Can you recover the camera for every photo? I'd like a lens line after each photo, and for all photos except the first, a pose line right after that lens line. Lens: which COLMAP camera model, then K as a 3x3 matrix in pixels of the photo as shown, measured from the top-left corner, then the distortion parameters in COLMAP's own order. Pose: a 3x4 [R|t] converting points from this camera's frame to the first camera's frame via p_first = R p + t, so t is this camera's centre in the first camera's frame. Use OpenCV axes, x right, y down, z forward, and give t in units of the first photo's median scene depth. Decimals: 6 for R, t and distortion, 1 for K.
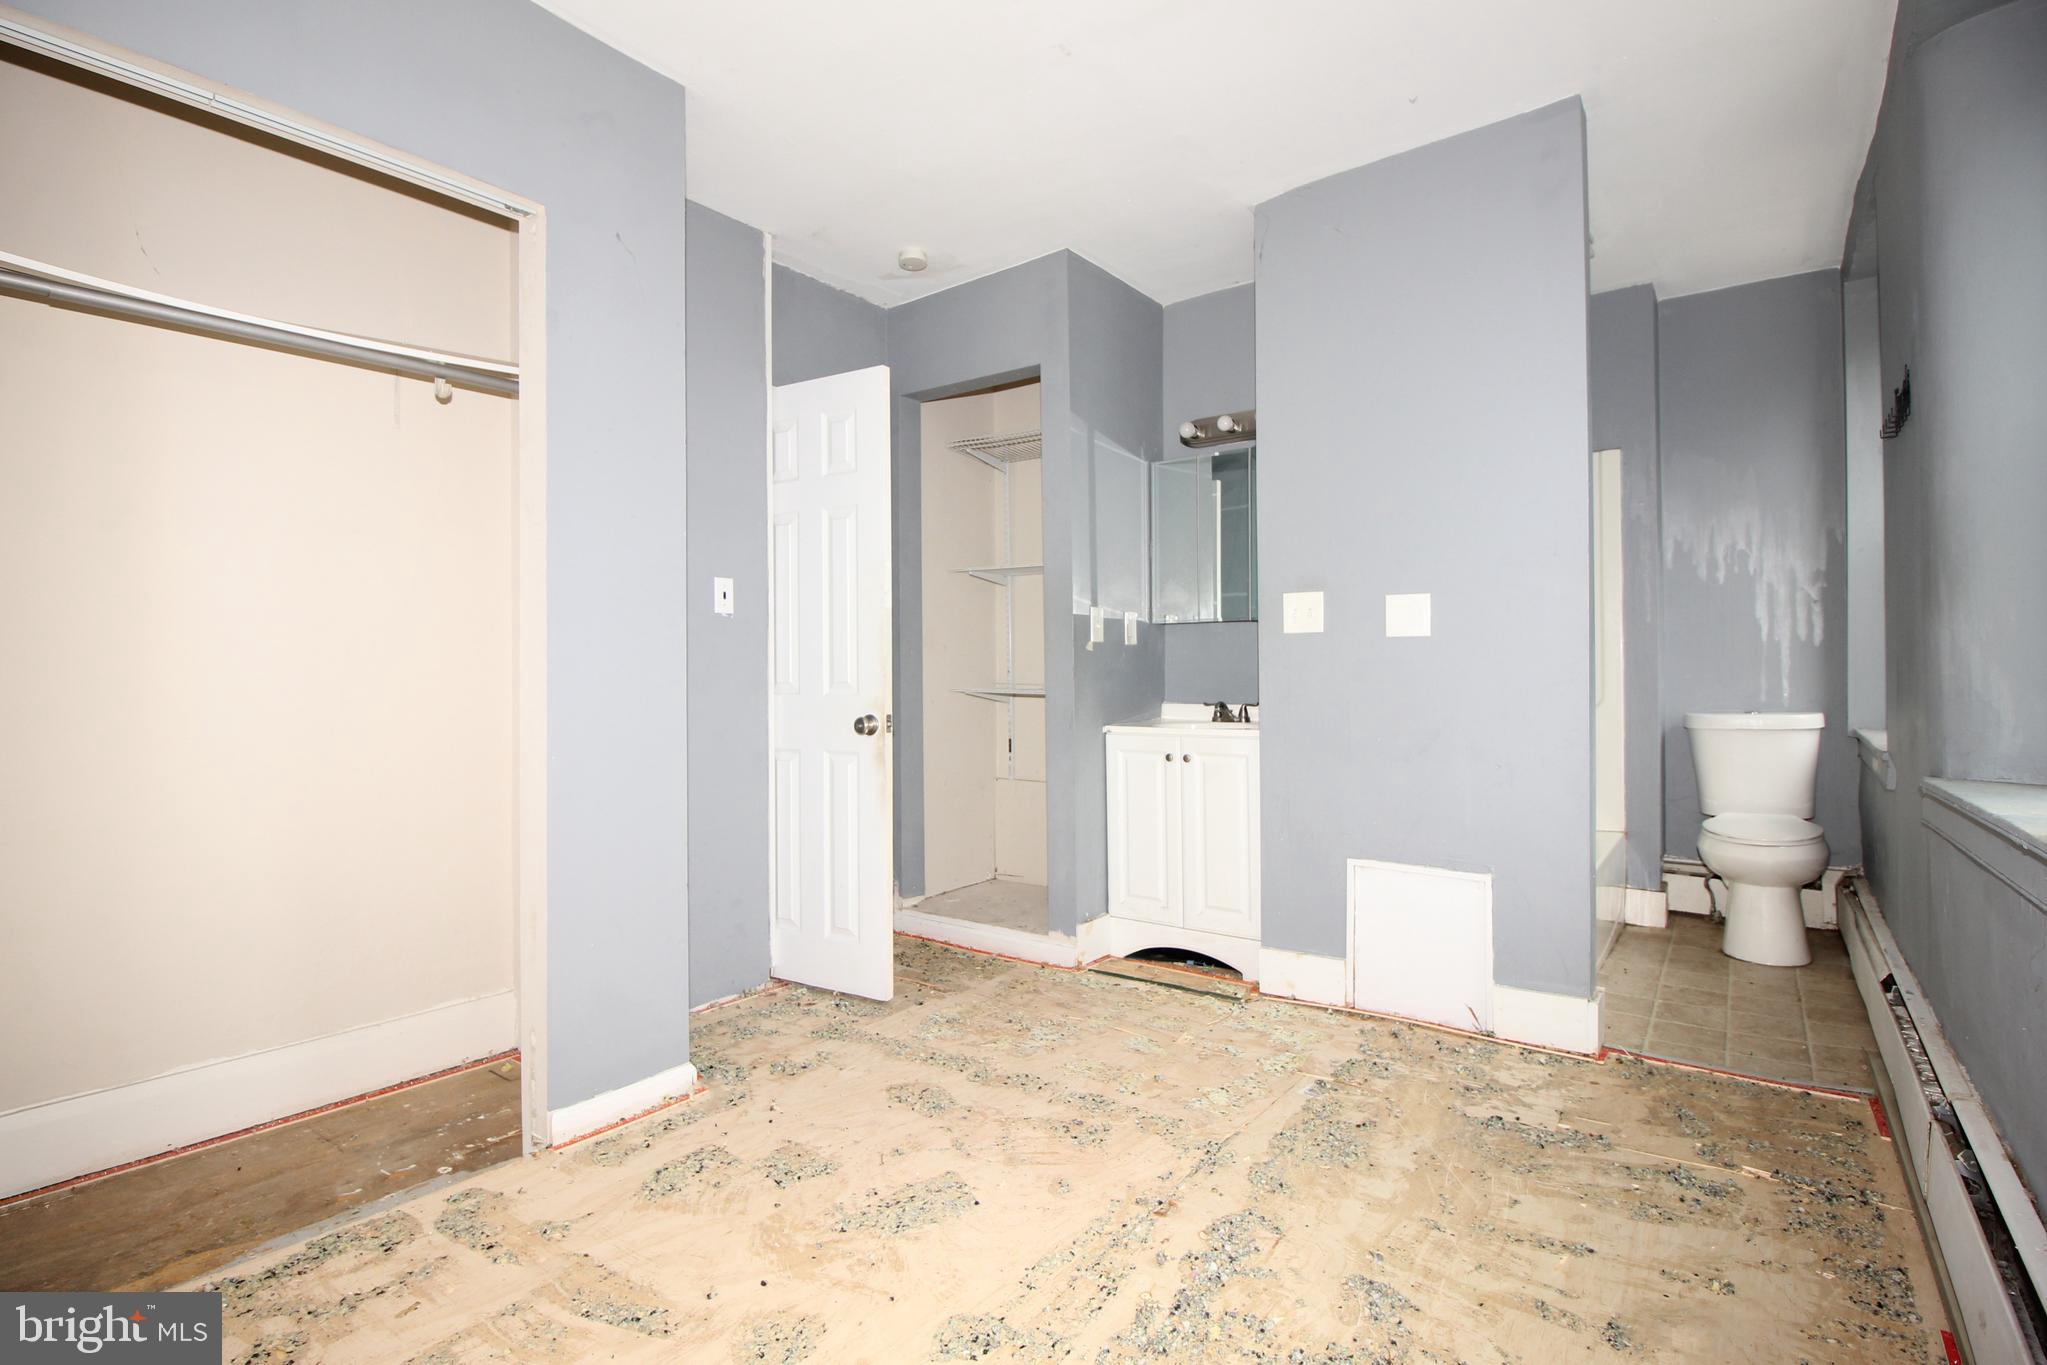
lens RADIAL K [[957.3, 0, 1013.8], [0, 957.3, 666.3], [0, 0, 1]] dist [0.001077, -0.012314]
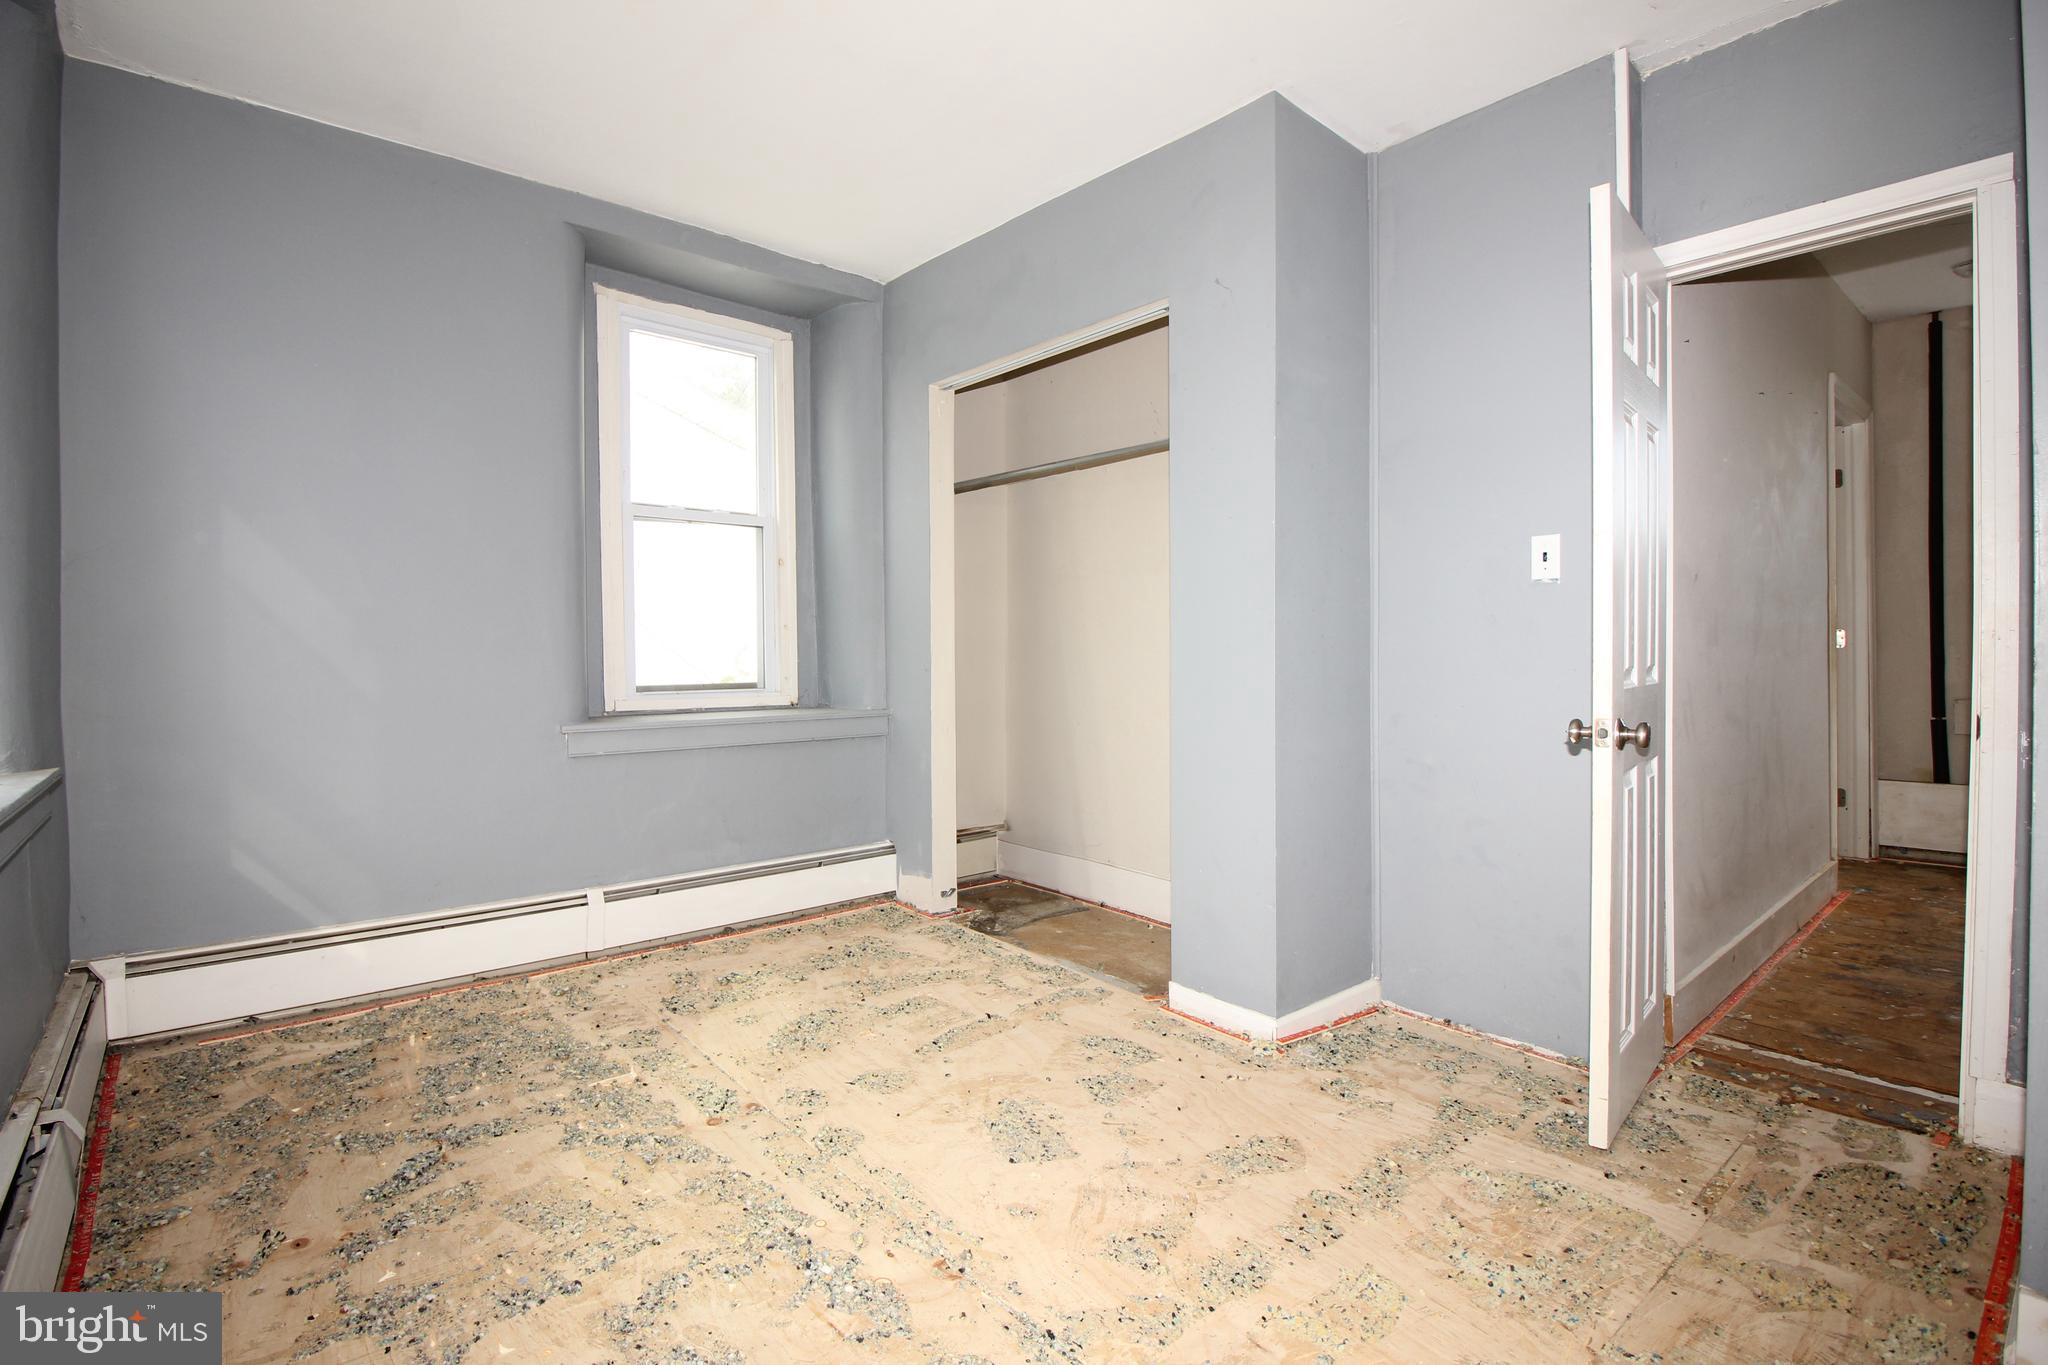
lens RADIAL K [[947.7, 0, 1022.9], [0, 947.7, 665.1], [0, 0, 1]] dist [-0.003266, -0.012690]
pose [[-0.205705, 0.024428, -0.978309, 0.840282], [0.007080, 0.999699, 0.023473, -0.007292], [0.978589, -0.002098, -0.205816, 1.070178]]
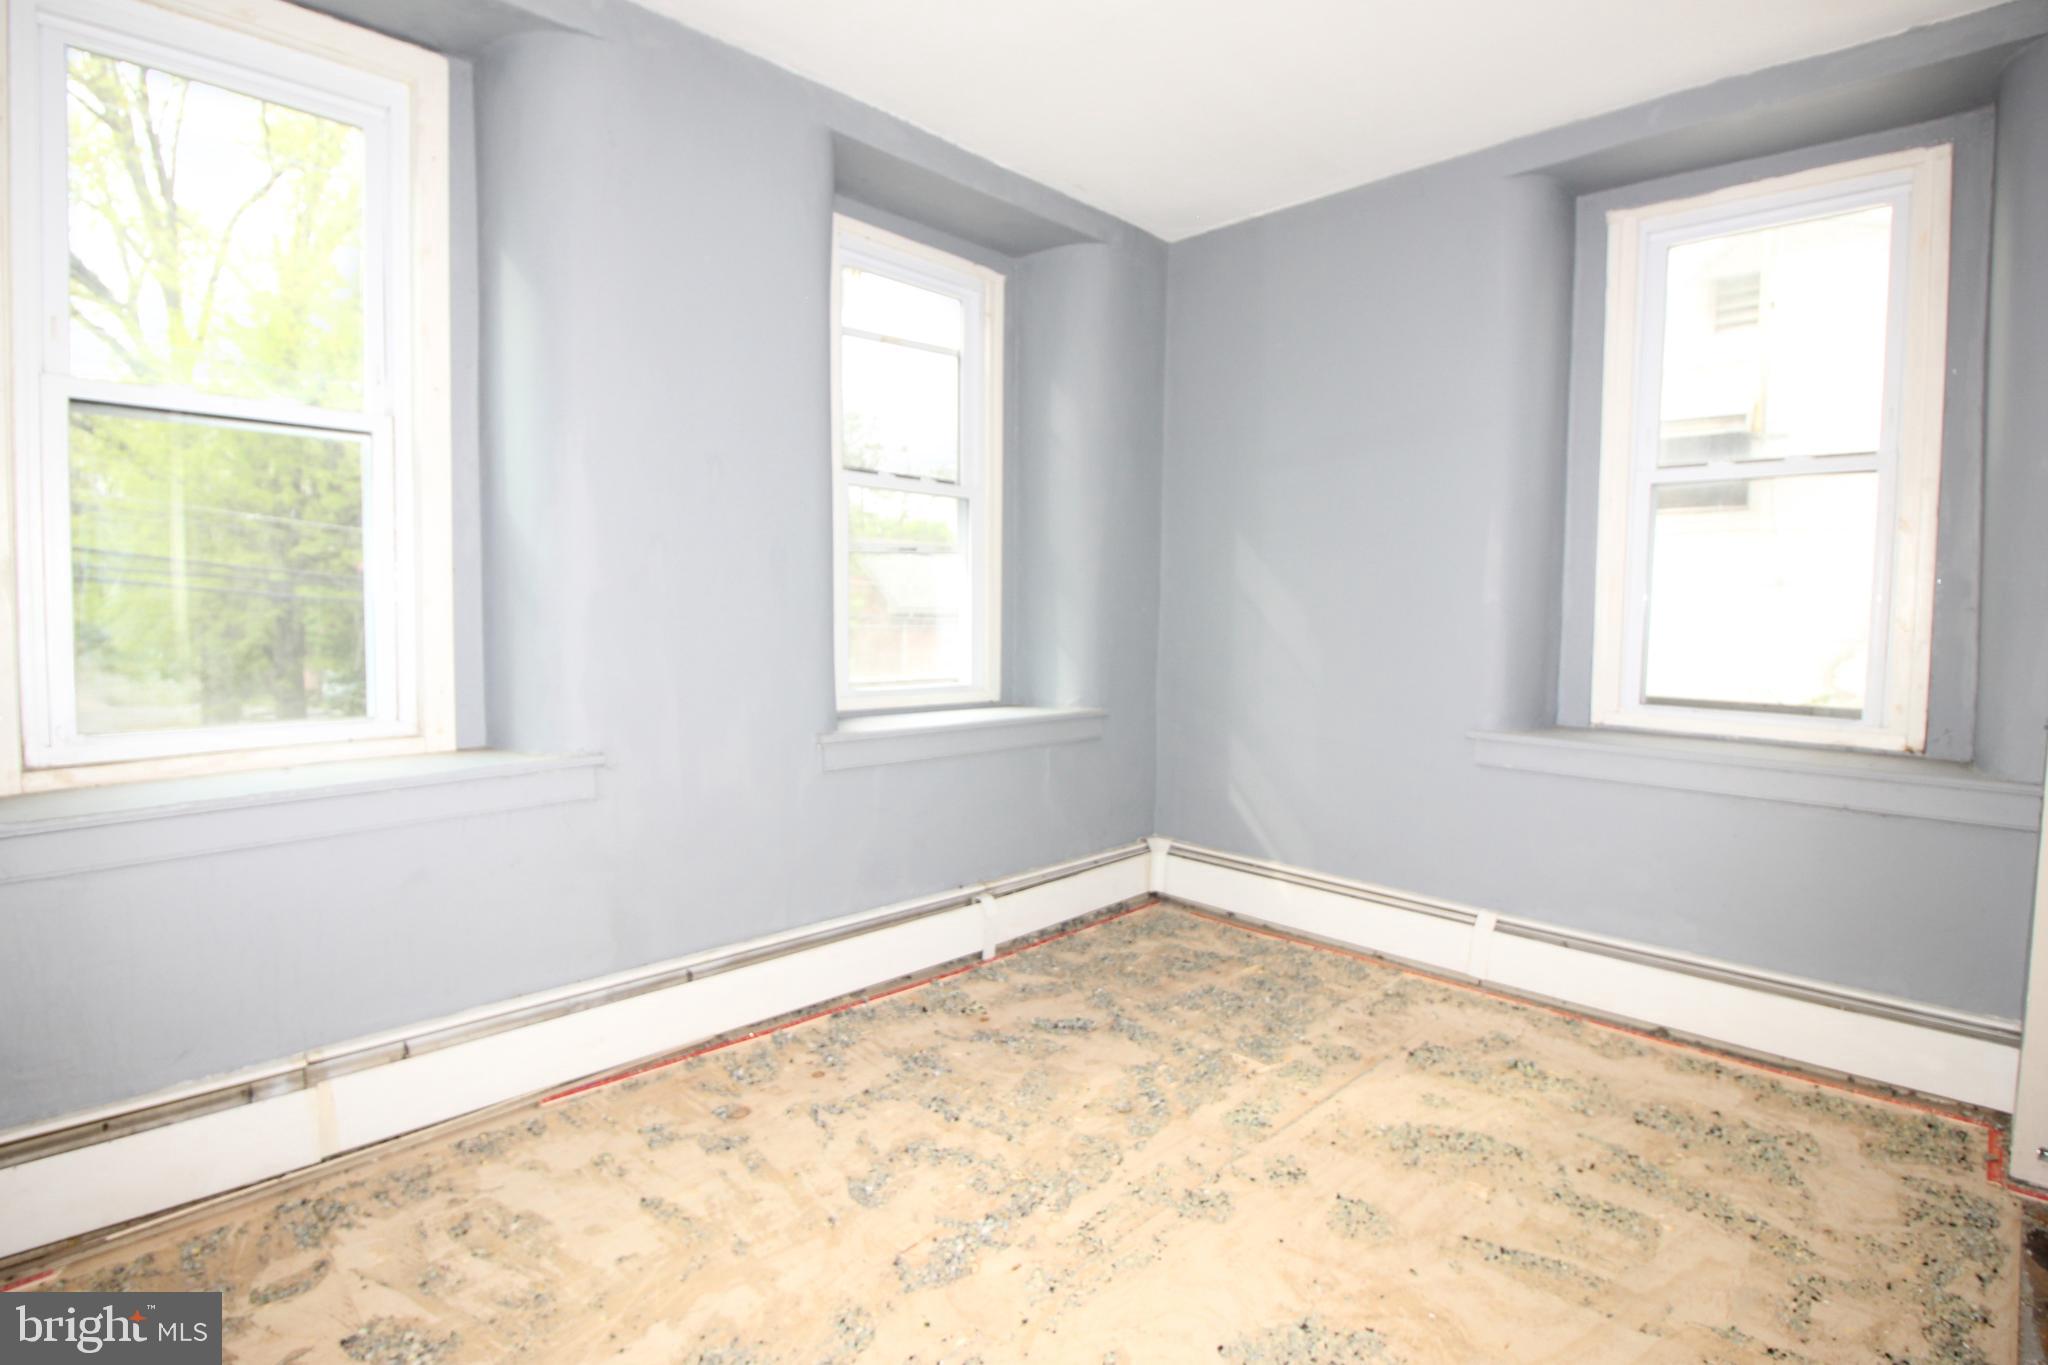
lens RADIAL K [[1015.4, 0, 1023.1], [0, 1015.4, 673.3], [0, 0, 1]] dist [0.000332, -0.015325]
pose [[-0.991591, -0.016337, 0.128377, 0.022953], [-0.007772, 0.997727, 0.066936, -0.059388], [-0.129178, 0.065375, -0.989464, 1.601374]]
